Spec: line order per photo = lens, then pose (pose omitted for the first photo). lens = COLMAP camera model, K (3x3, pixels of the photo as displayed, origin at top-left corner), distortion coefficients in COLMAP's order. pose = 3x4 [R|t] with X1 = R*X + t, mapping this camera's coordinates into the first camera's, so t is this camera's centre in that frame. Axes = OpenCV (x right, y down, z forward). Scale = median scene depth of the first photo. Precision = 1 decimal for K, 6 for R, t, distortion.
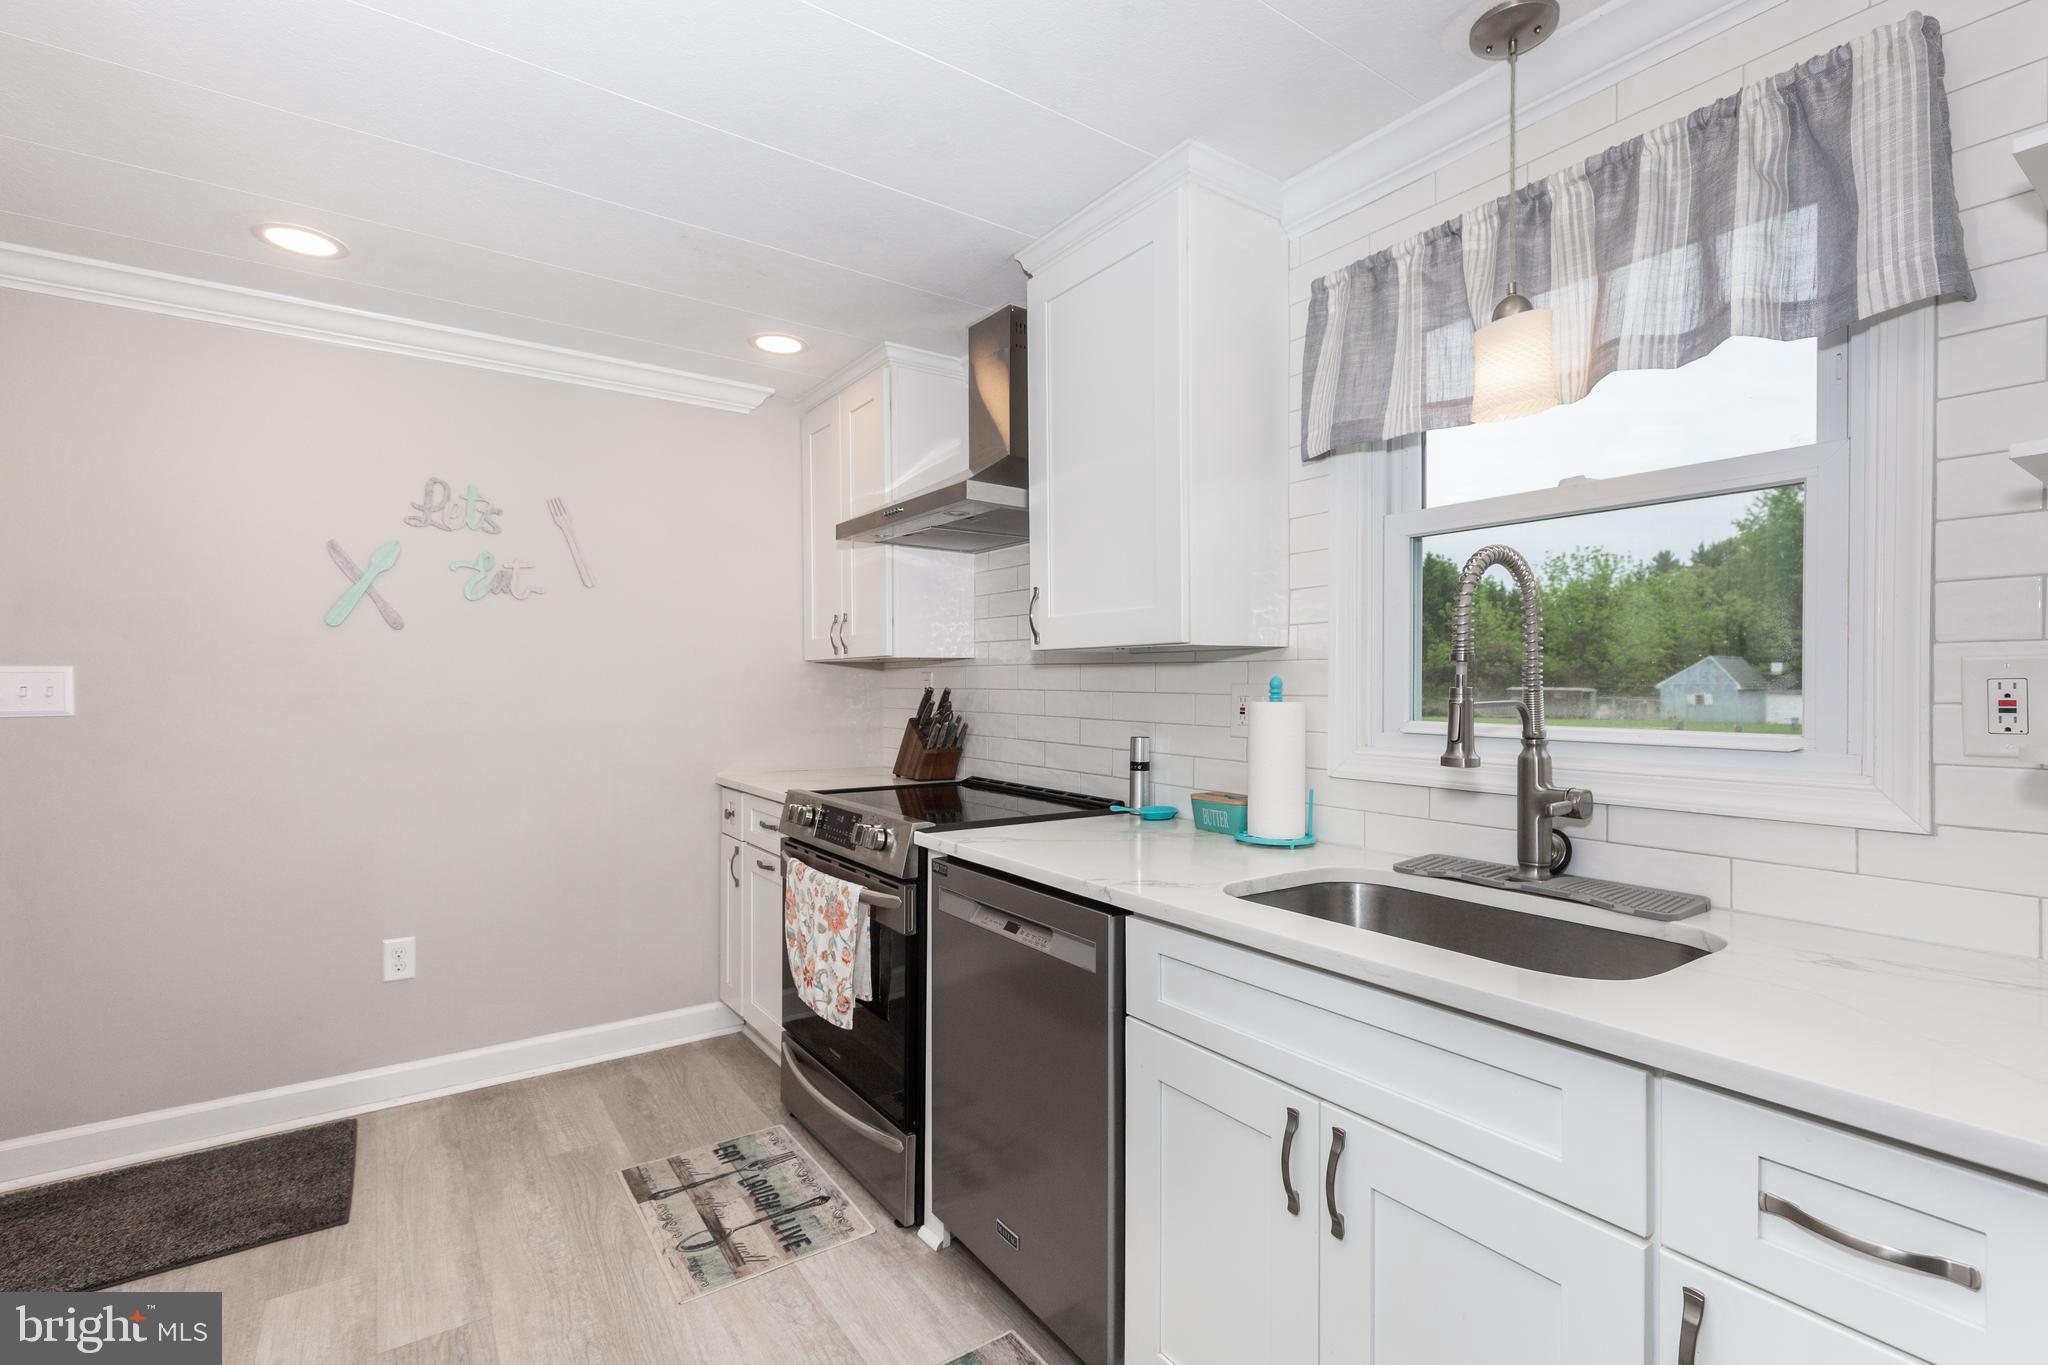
lens RADIAL K [[952.2, 0, 1035.2], [0, 952.2, 686.7], [0, 0, 1]] dist [0.002151, -0.001130]
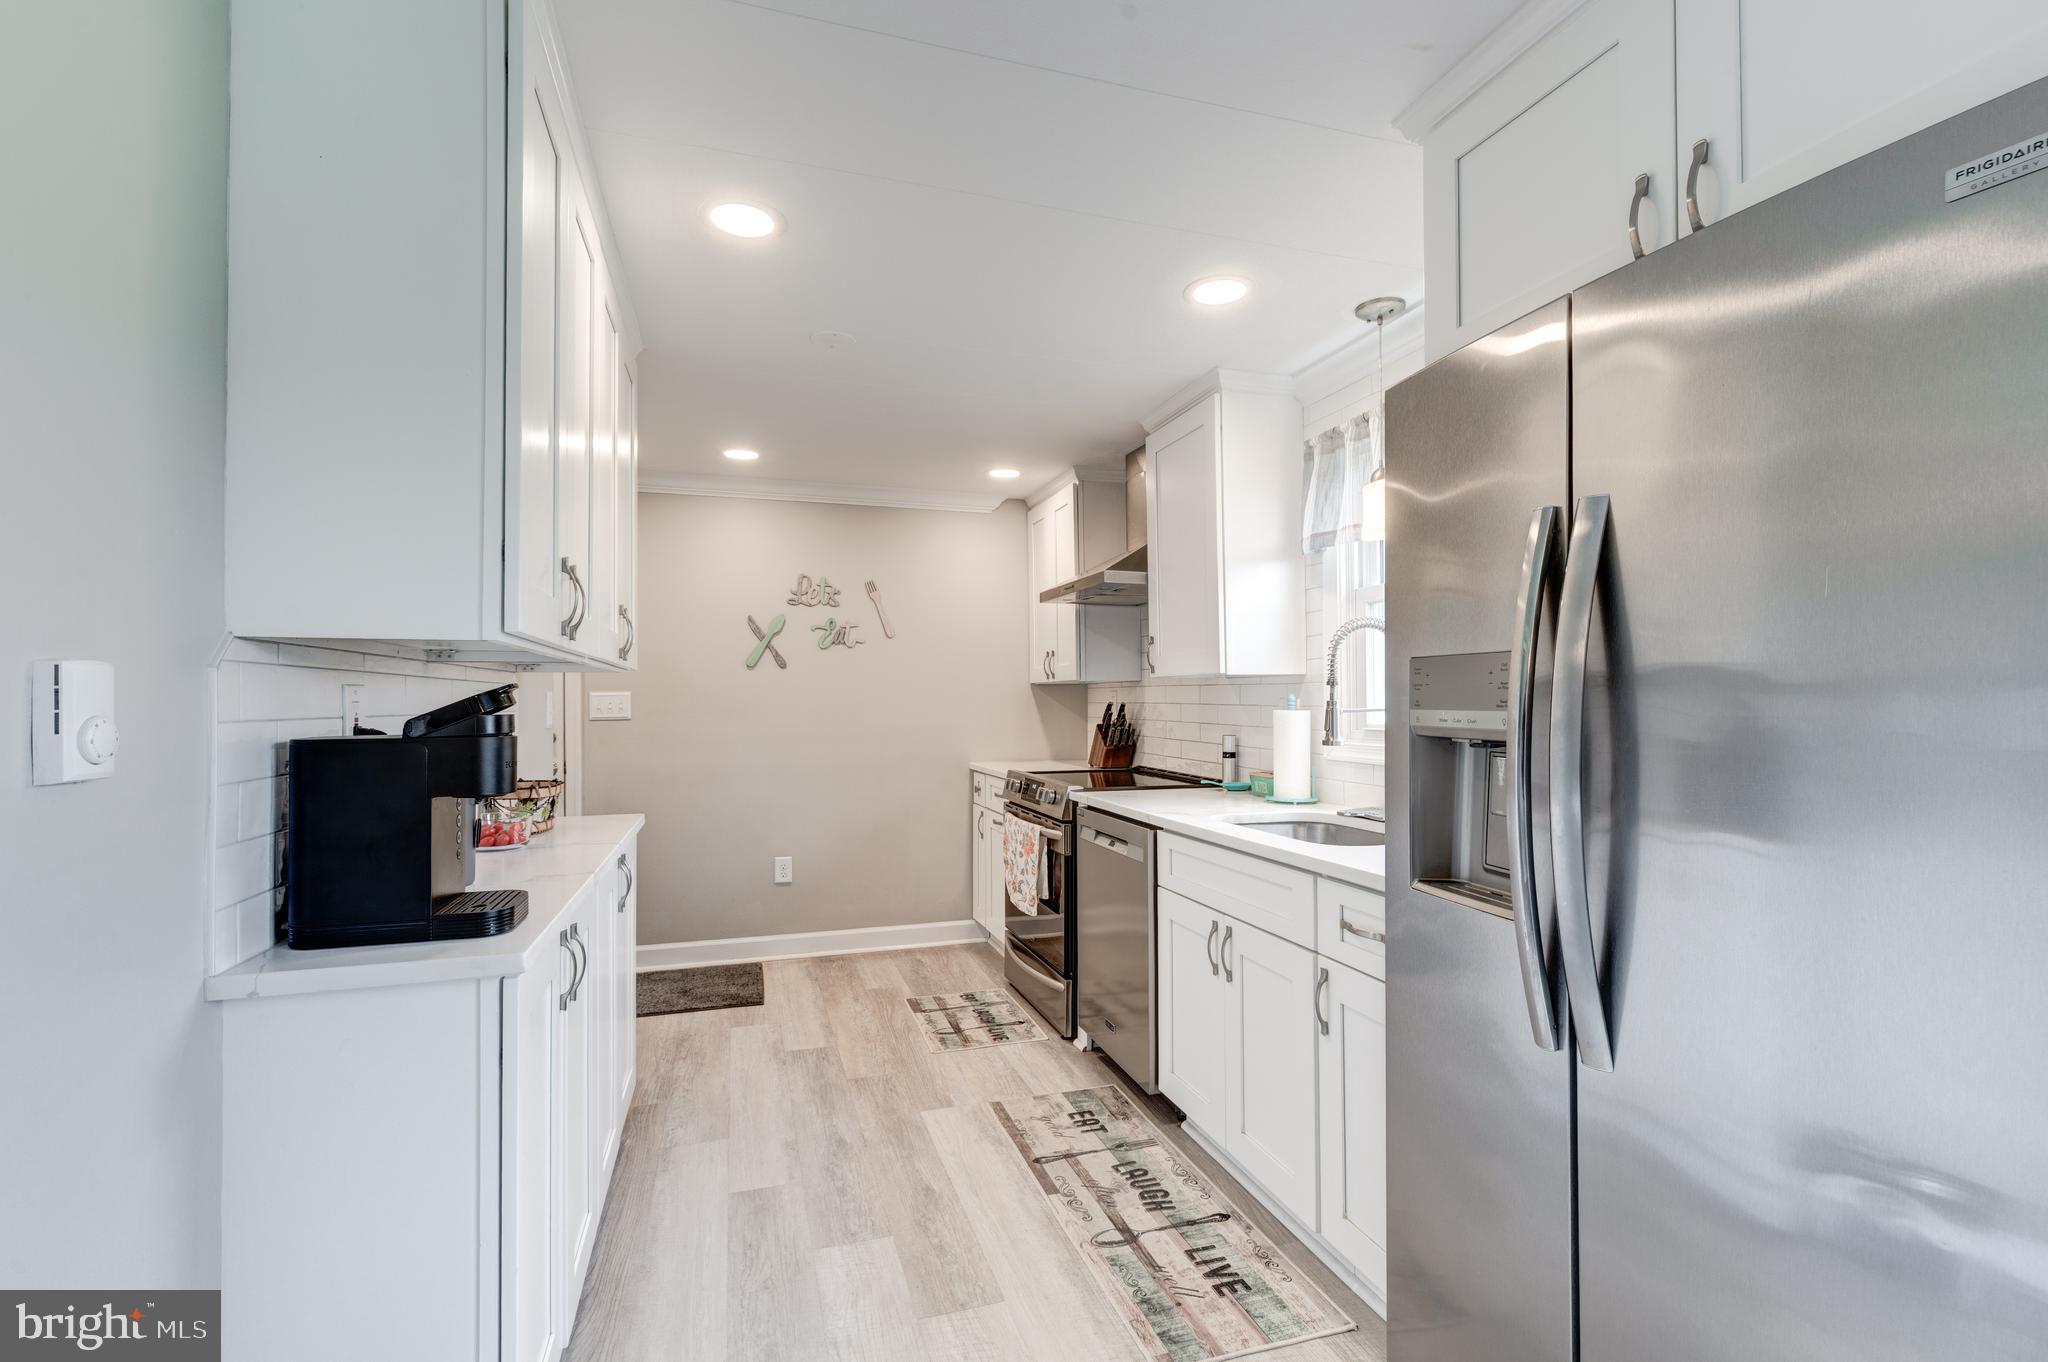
lens RADIAL K [[952.2, 0, 1020.8], [0, 952.2, 687.7], [0, 0, 1]] dist [0.002151, -0.001130]
pose [[0.950994, -0.008518, -0.309092, 0.268989], [0.003483, 0.999852, -0.016837, 0.003272], [0.309189, 0.014935, 0.950883, -0.512818]]
